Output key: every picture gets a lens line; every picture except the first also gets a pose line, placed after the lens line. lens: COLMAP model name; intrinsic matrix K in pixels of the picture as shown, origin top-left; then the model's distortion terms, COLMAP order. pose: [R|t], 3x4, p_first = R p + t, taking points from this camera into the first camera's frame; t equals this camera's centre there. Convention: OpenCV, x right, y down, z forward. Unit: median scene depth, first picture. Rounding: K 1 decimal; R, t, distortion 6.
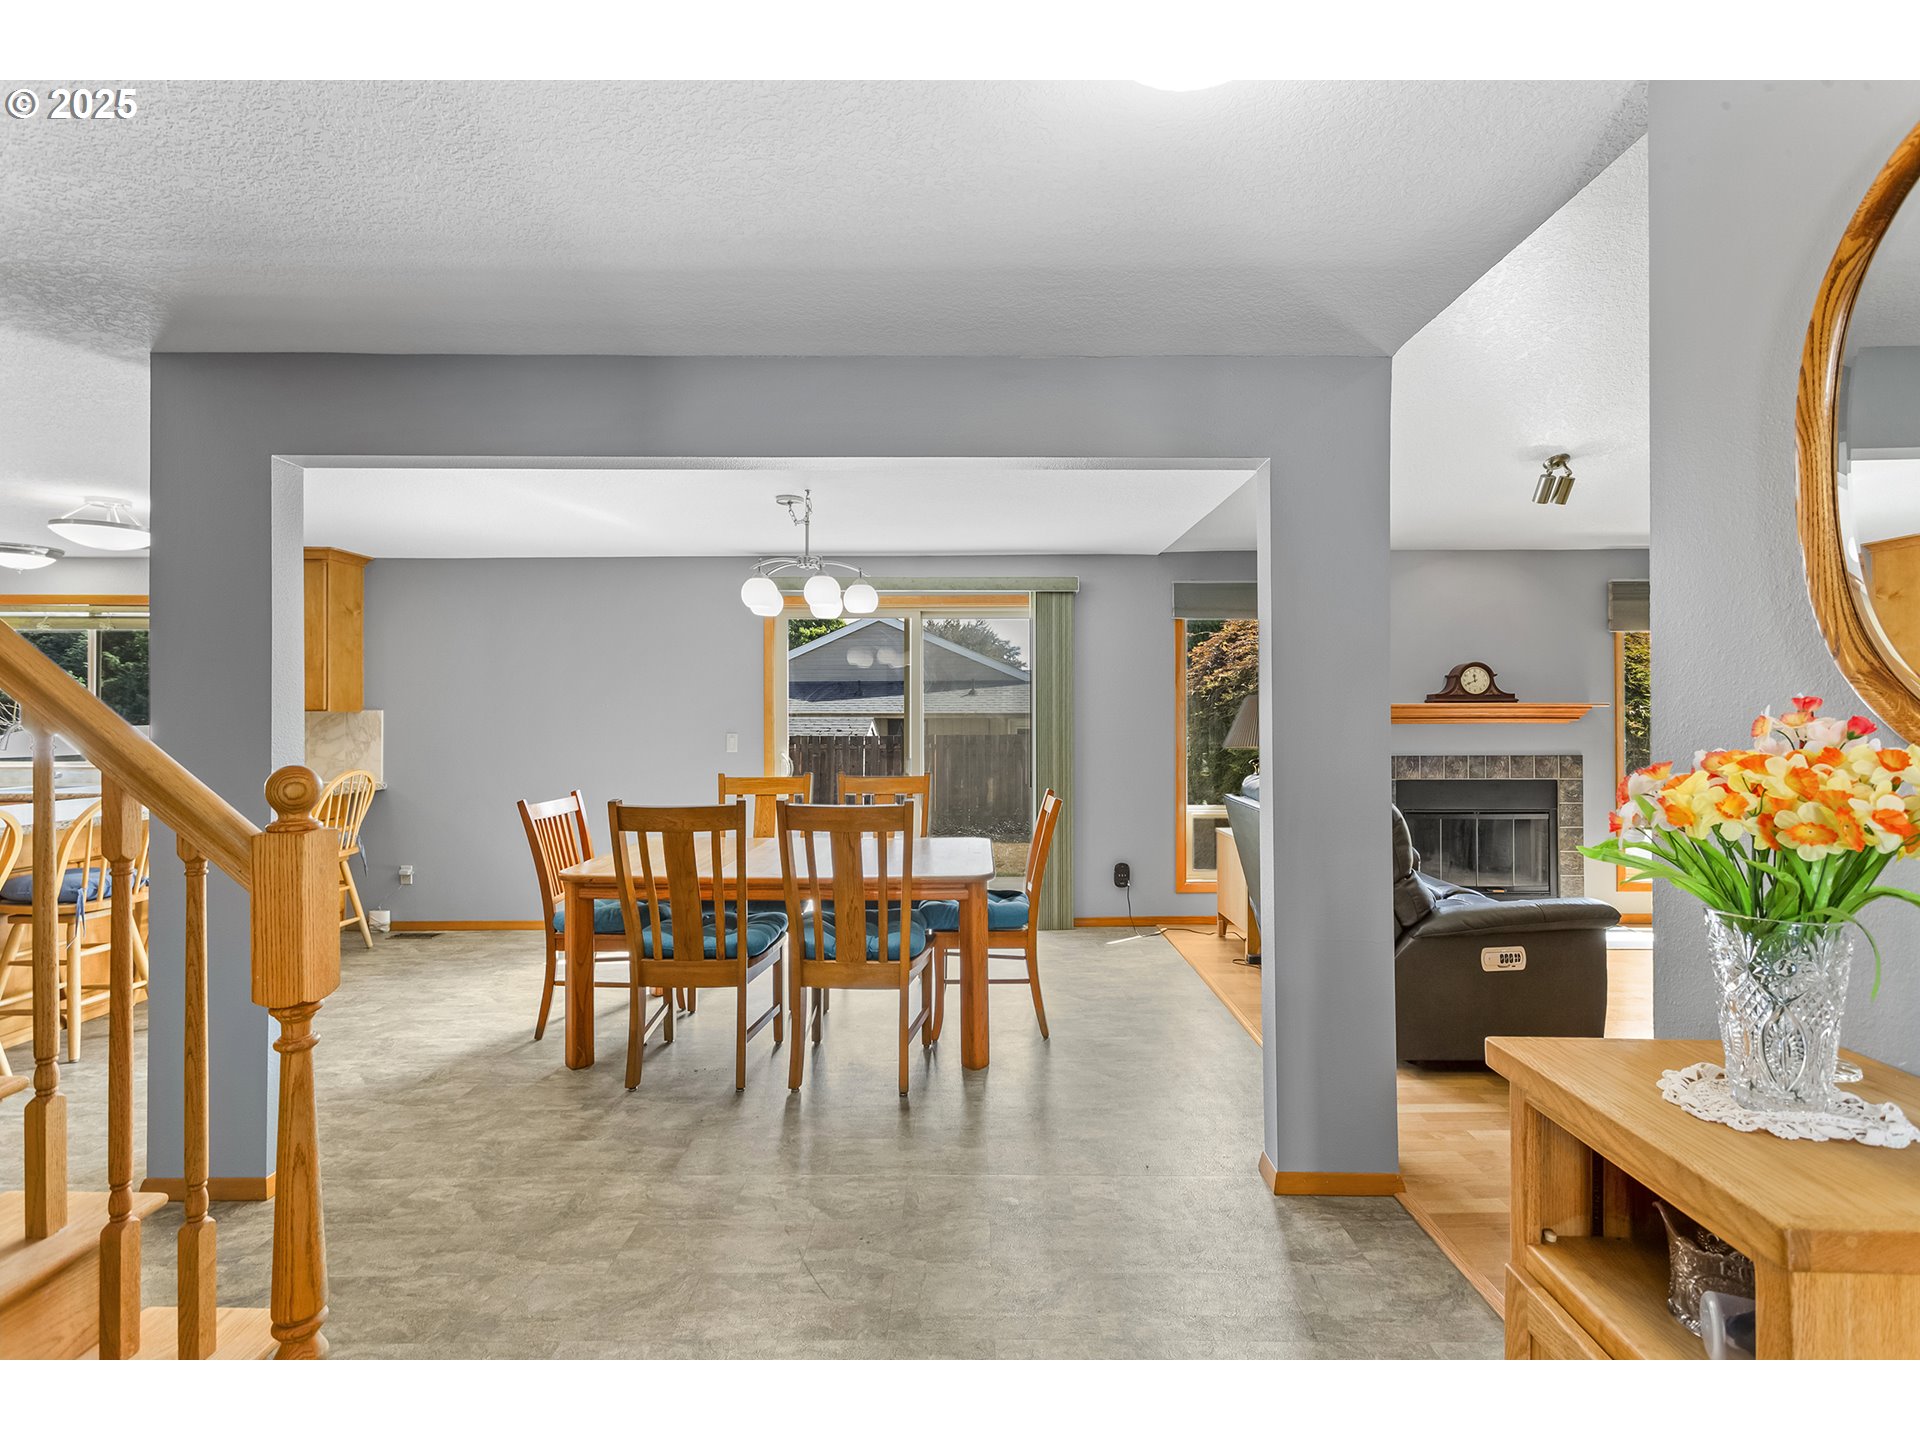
lens RADIAL K [[909.7, 0, 968.8], [0, 909.7, 722.0], [0, 0, 1]] dist [0.003144, 0.002029]
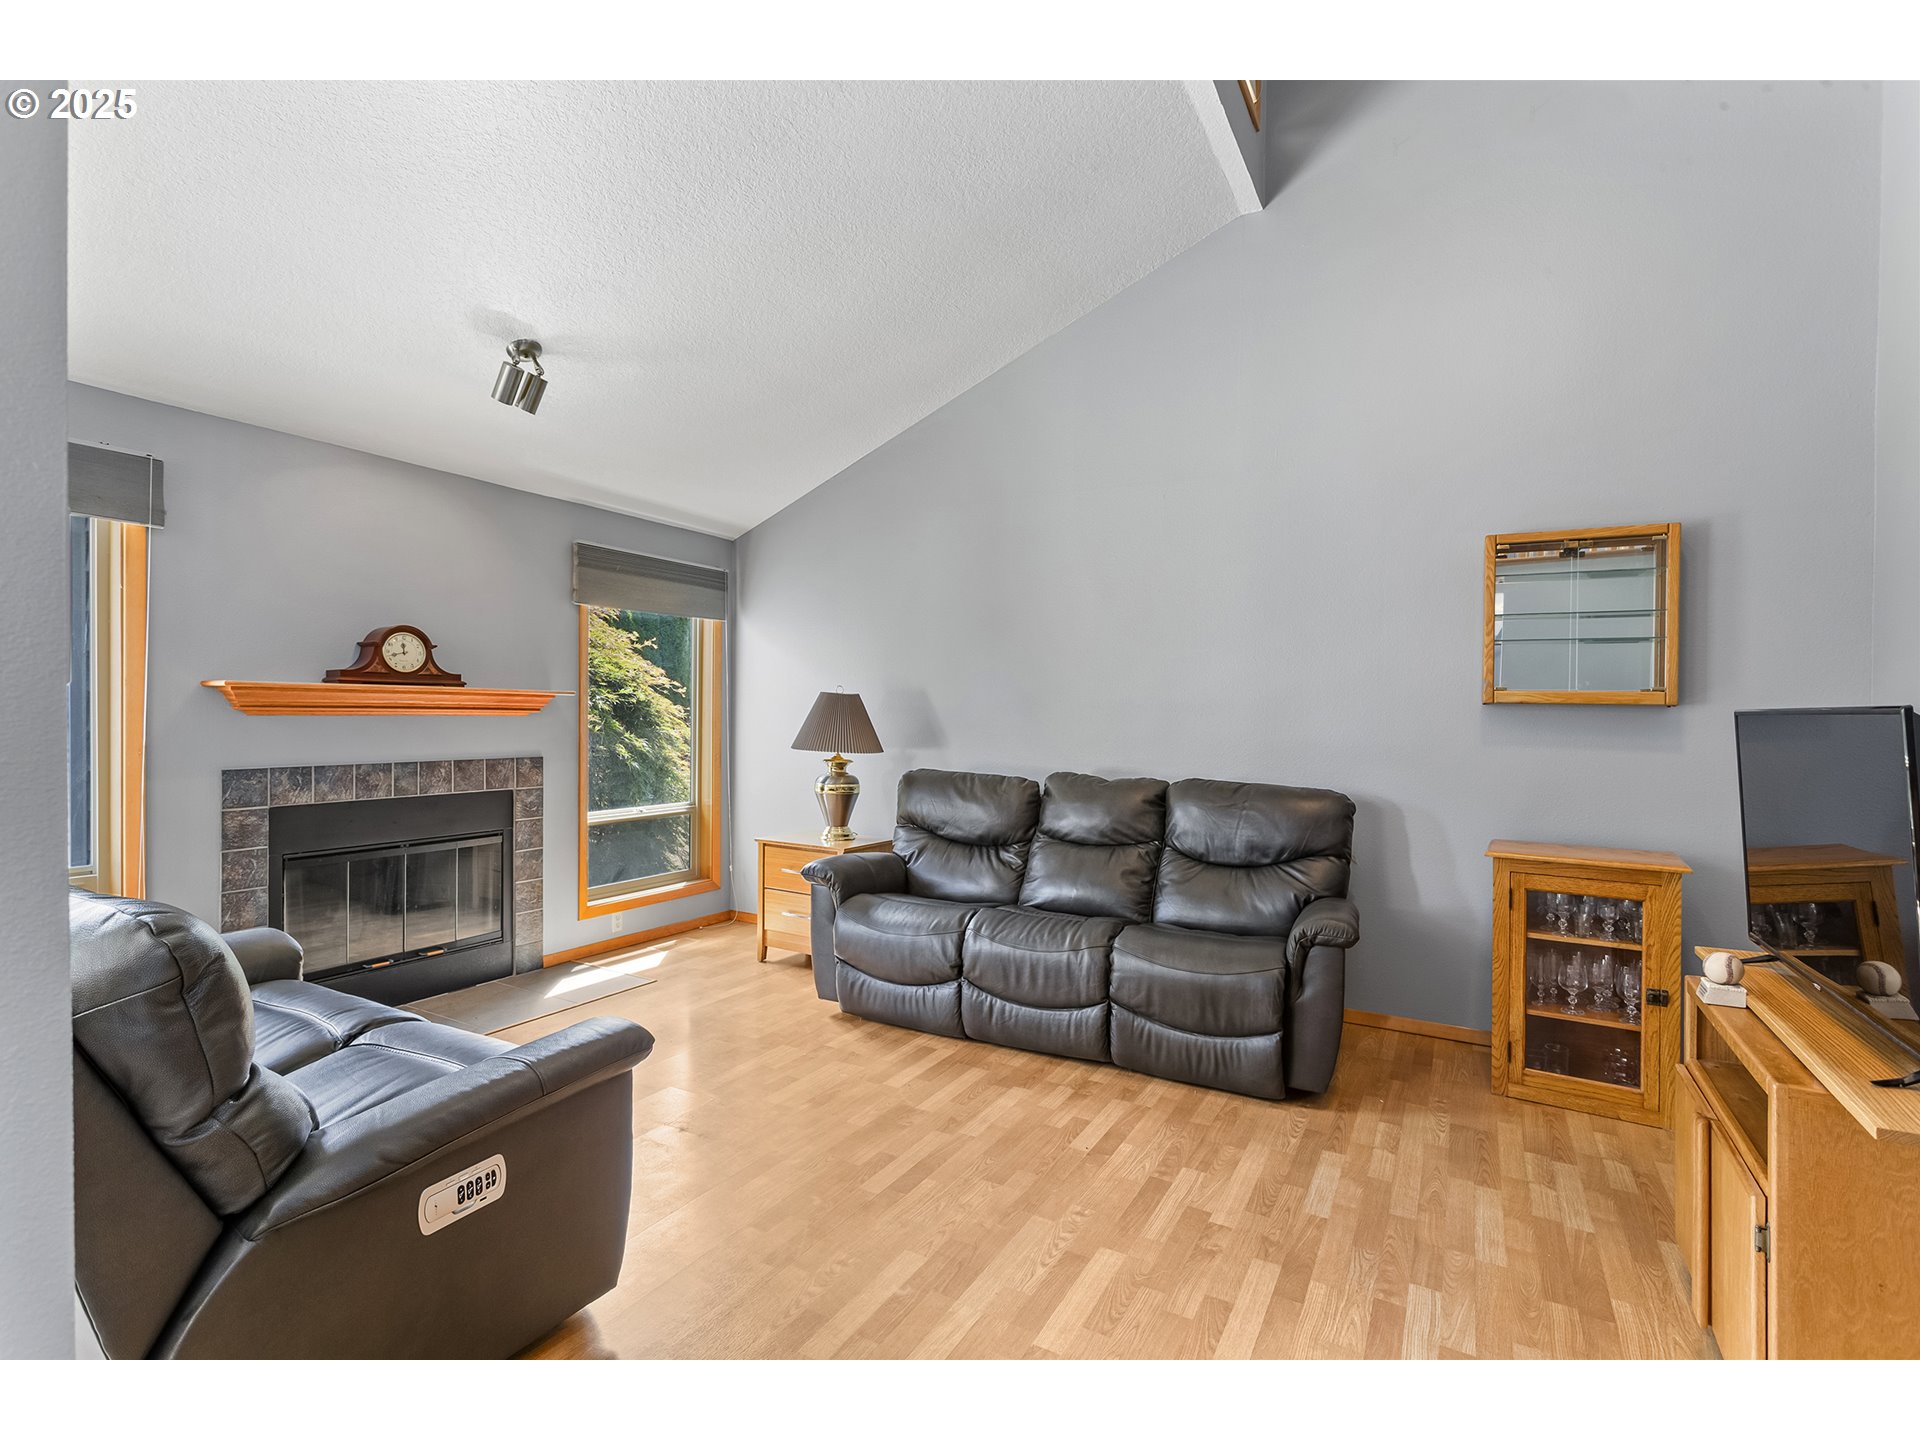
lens RADIAL K [[909.7, 0, 969.3], [0, 909.7, 719.8], [0, 0, 1]] dist [0.003144, 0.002029]
pose [[0.482086, 0.001452, 0.876123, 0.161993], [-0.009932, 0.999943, 0.003808, -0.002121], [-0.876067, -0.010538, 0.482073, 0.299375]]
